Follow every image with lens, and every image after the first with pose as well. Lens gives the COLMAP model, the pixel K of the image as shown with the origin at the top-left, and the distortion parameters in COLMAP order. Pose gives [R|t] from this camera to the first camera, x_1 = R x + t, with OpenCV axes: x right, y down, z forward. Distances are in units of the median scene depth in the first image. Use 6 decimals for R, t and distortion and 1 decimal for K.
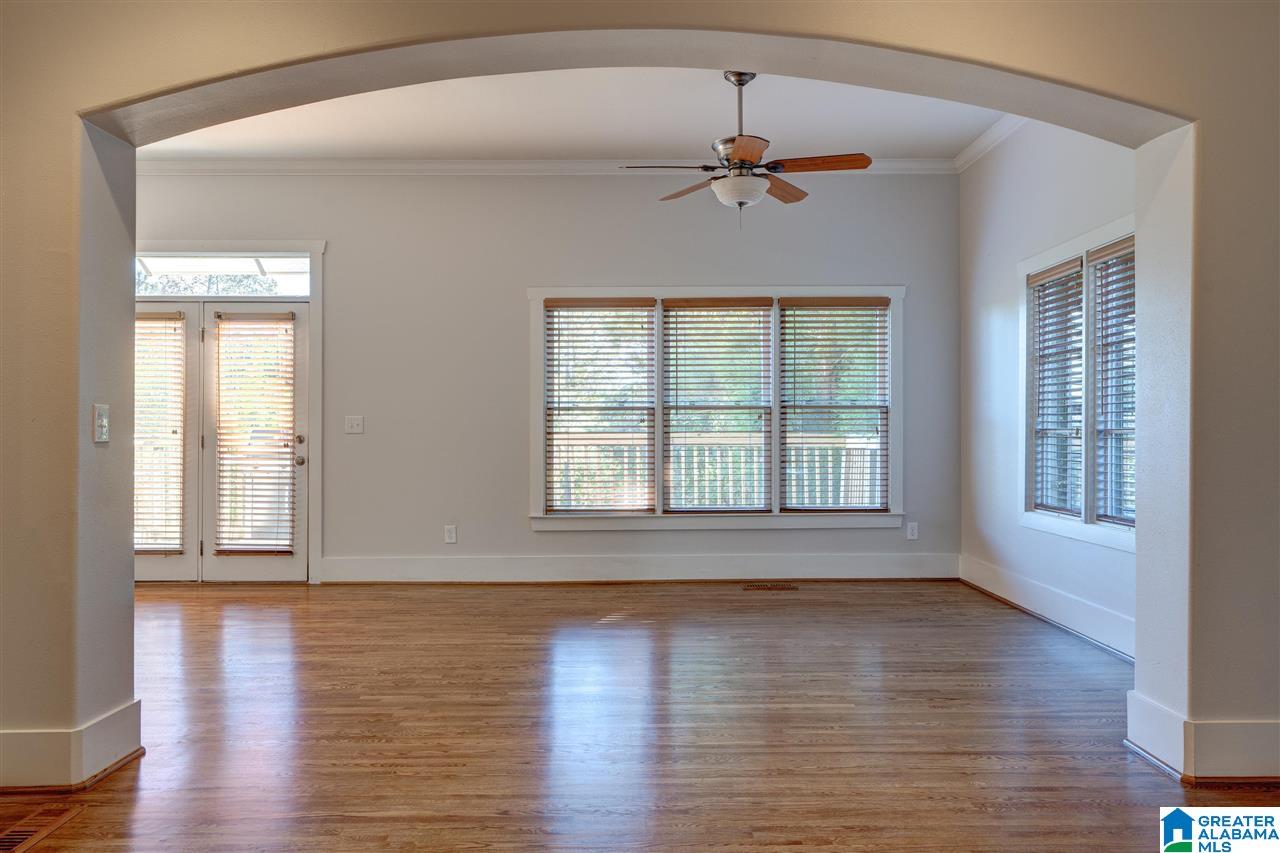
lens RADIAL K [[884.0, 0, 643.4], [0, 884.0, 432.4], [0, 0, 1]] dist [-0.013290, -0.003176]
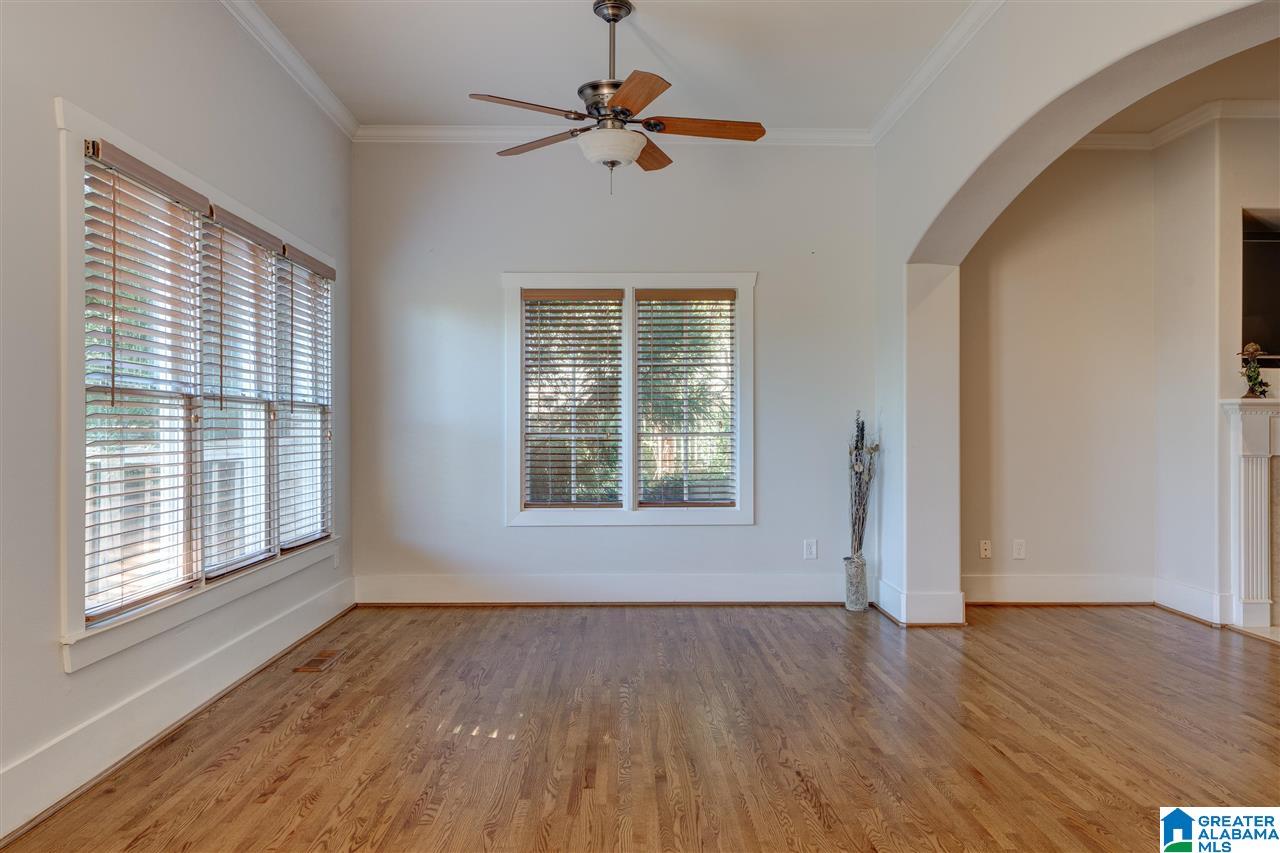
lens RADIAL K [[974.0, 0, 641.2], [0, 974.0, 430.1], [0, 0, 1]] dist [0.006807, 0.001132]
pose [[-0.019651, 0.004216, 0.999798, -1.057236], [0.002205, 0.999989, -0.004173, 0.004301], [-0.999804, 0.002123, -0.019661, 1.331646]]
